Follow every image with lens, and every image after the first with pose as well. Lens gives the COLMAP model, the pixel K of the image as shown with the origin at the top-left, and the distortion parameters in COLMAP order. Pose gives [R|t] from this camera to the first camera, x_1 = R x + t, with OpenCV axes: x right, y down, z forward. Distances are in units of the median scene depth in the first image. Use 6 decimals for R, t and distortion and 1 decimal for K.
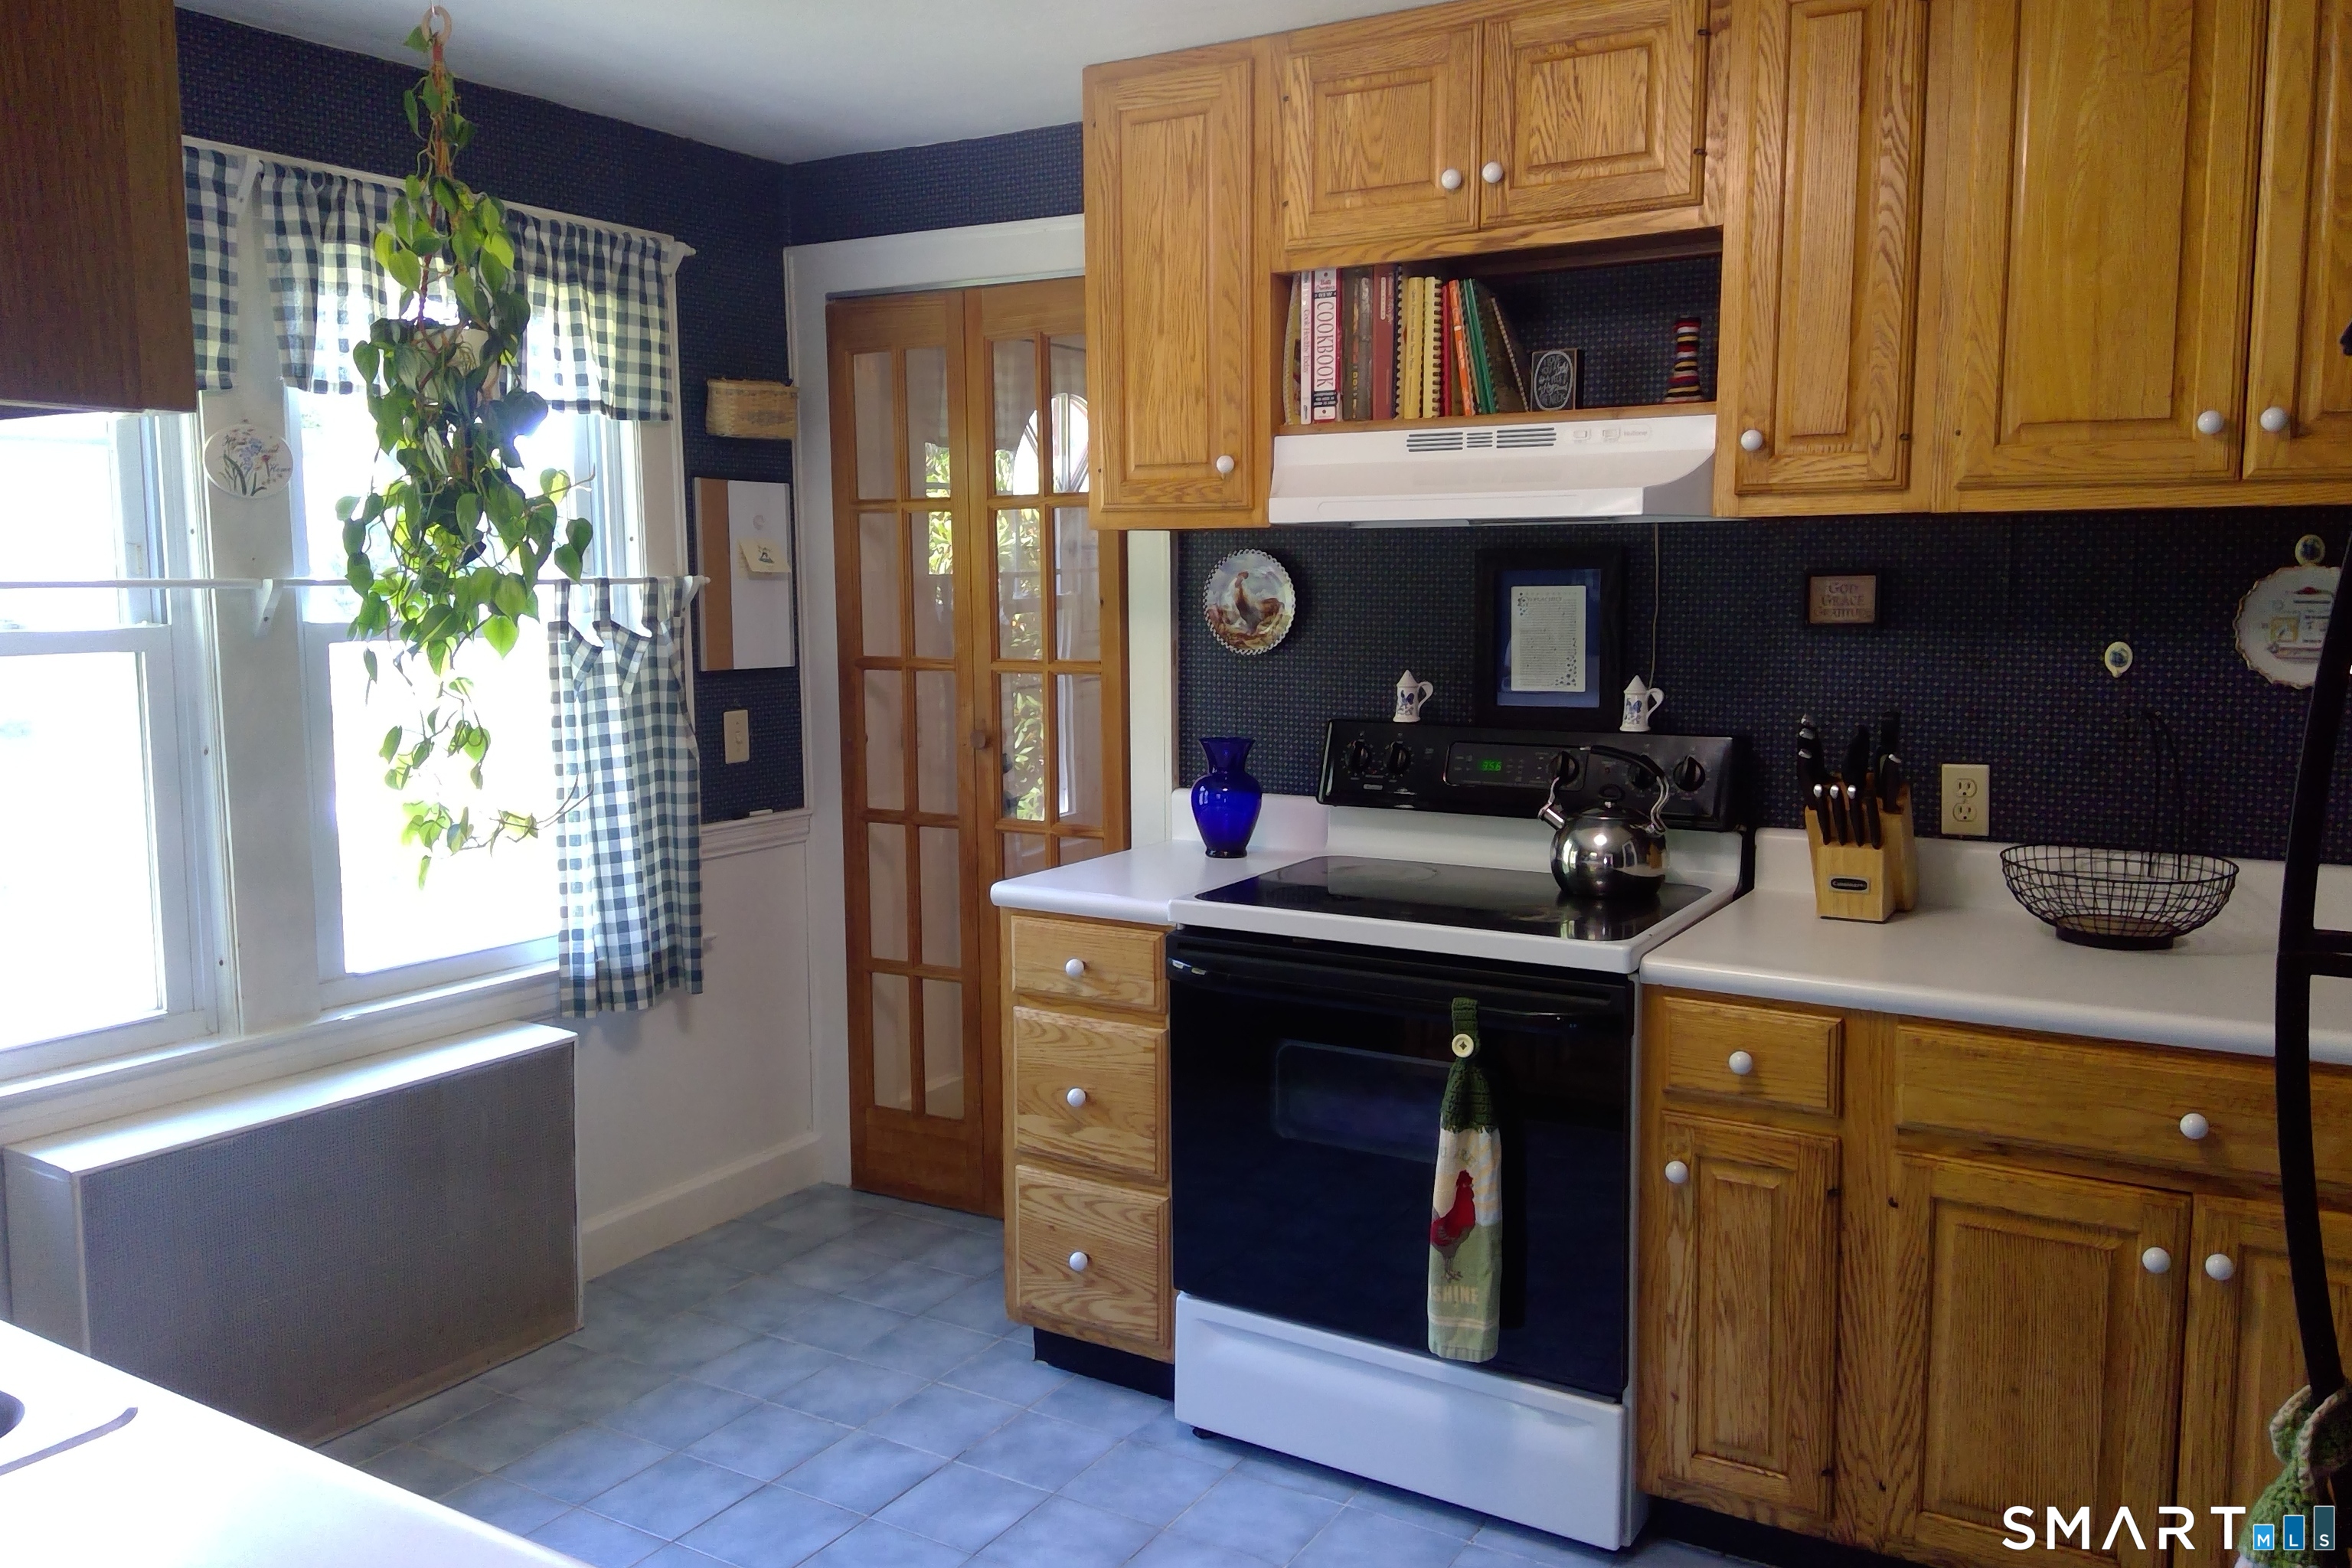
lens RADIAL K [[1833.9, 0, 1173.9], [0, 1833.9, 783.0], [0, 0, 1]] dist [0.120005, -0.175607]
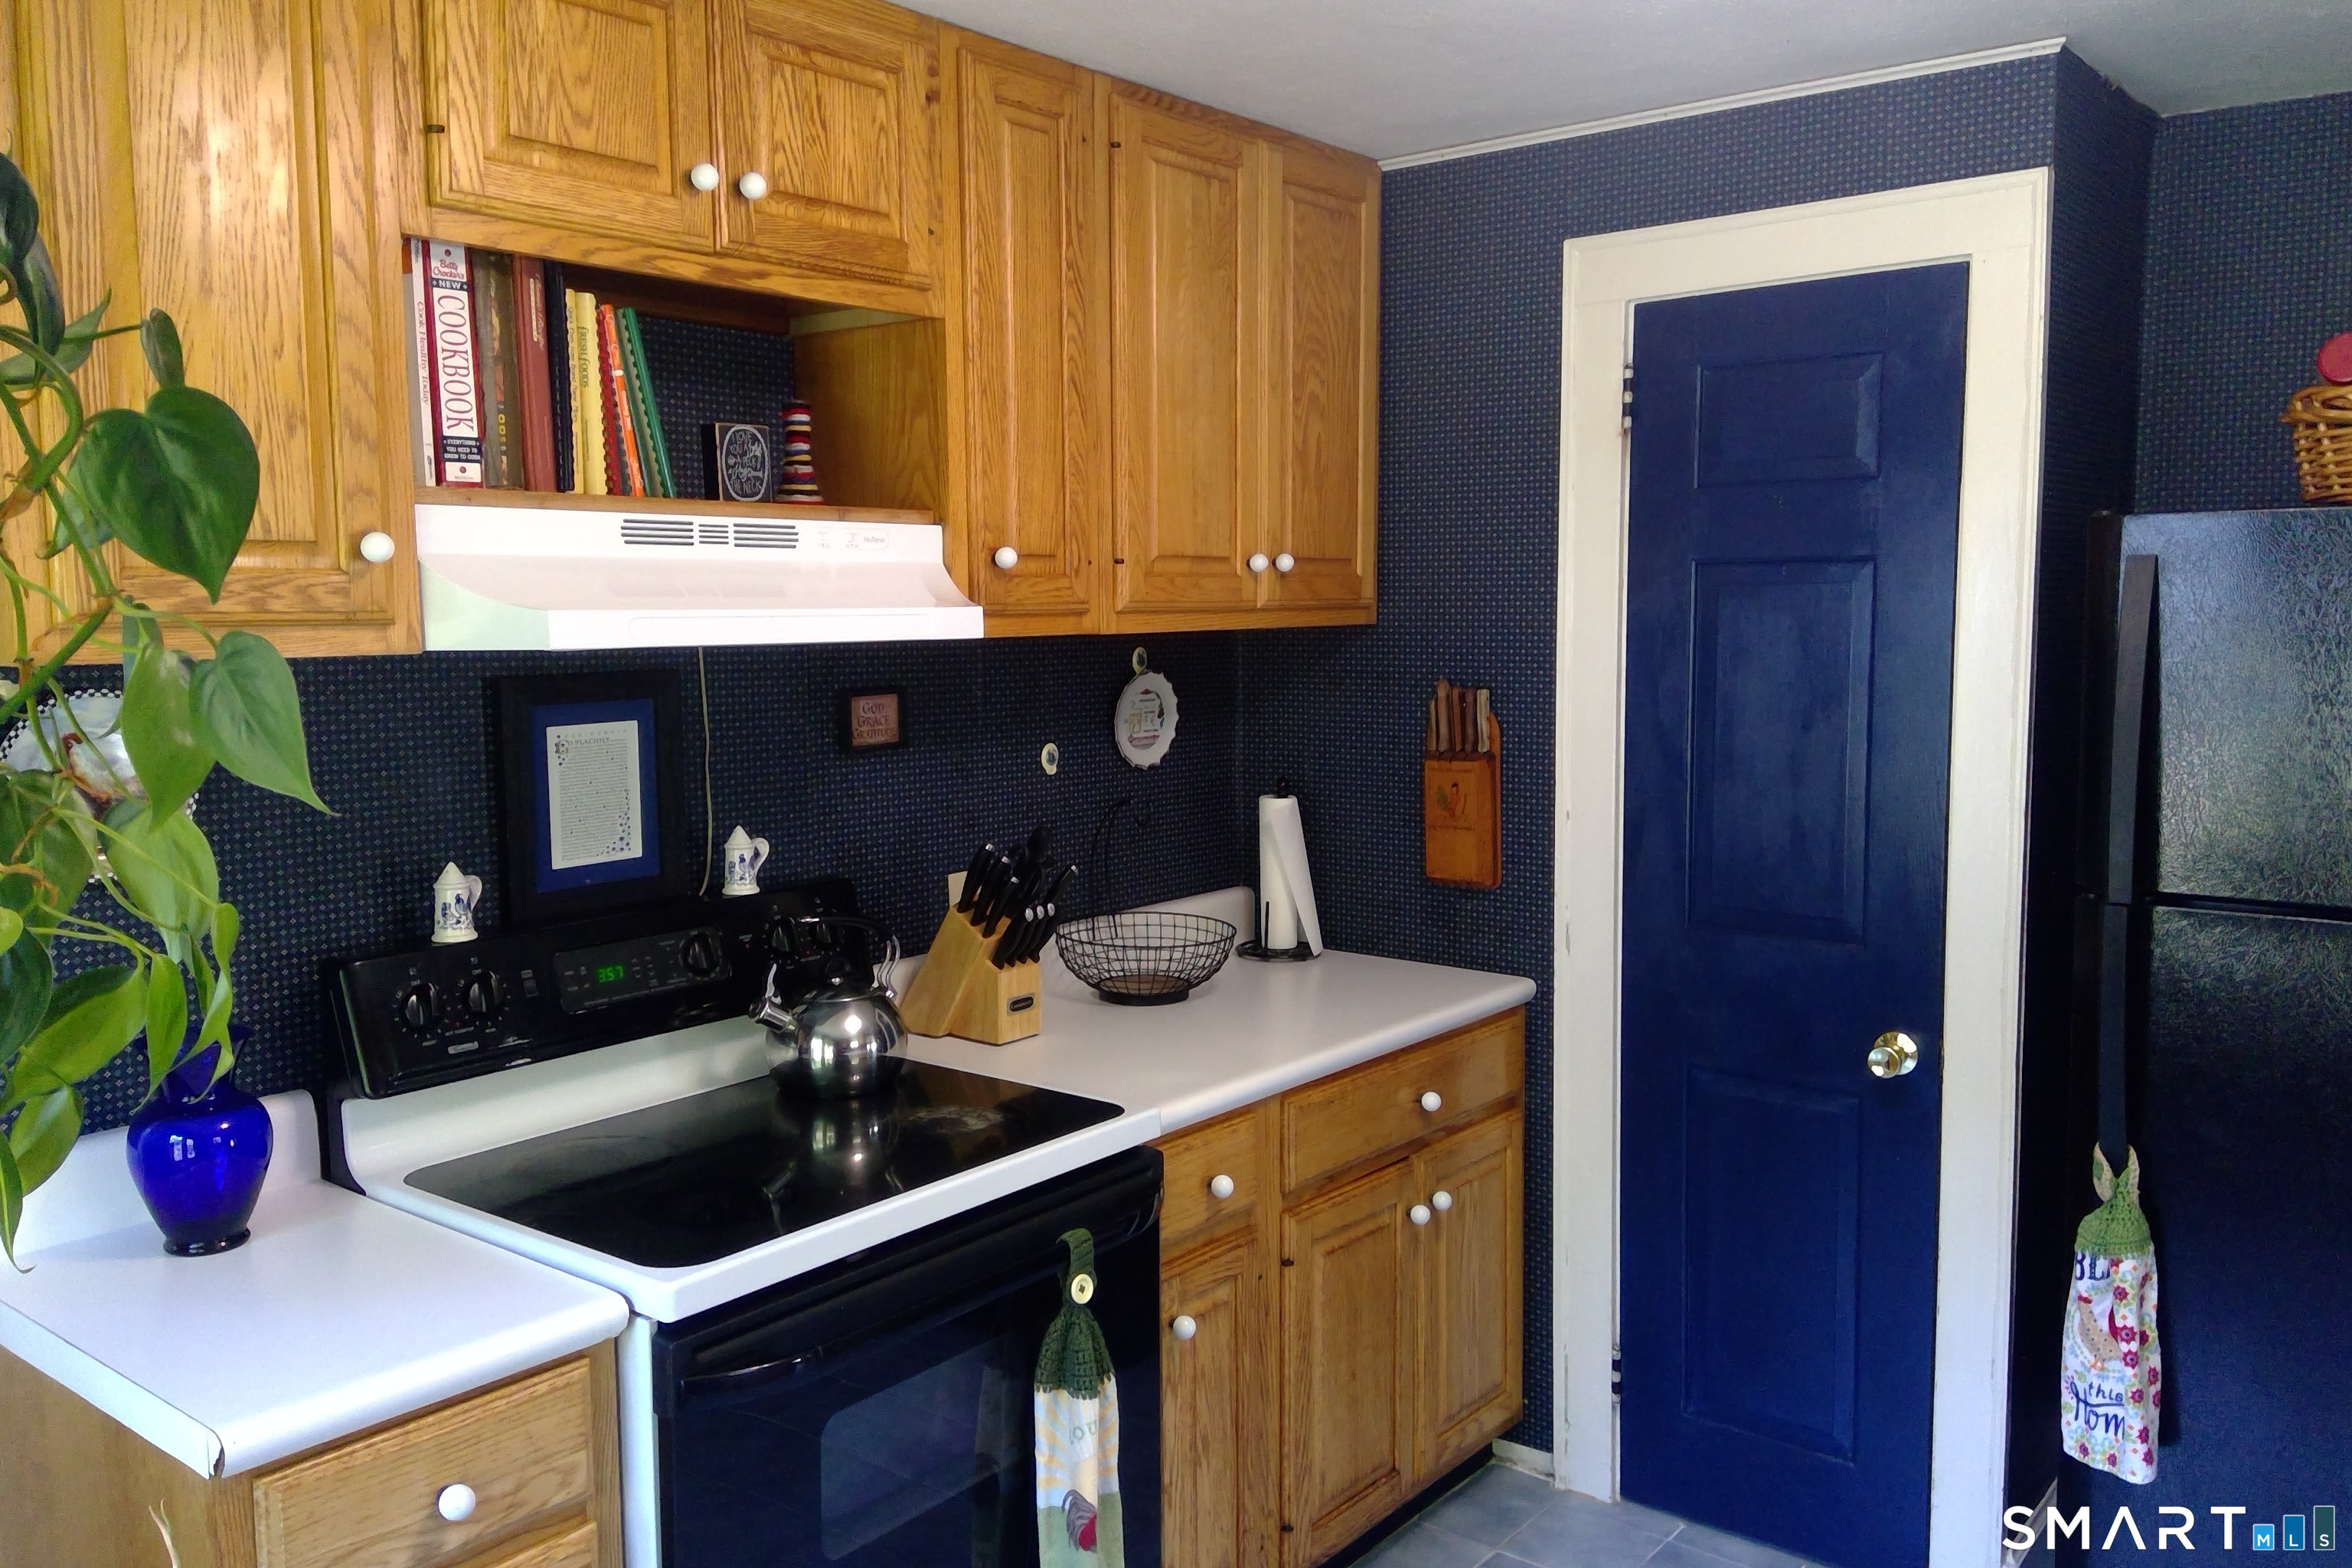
lens RADIAL K [[1833.9, 0, 1173.9], [0, 1833.9, 783.0], [0, 0, 1]] dist [0.120005, -0.175607]
pose [[0.135729, -0.095172, 0.986164, -0.549844], [0.126907, 0.988846, 0.077964, -0.121289], [-0.982585, 0.114569, 0.146293, 0.720172]]
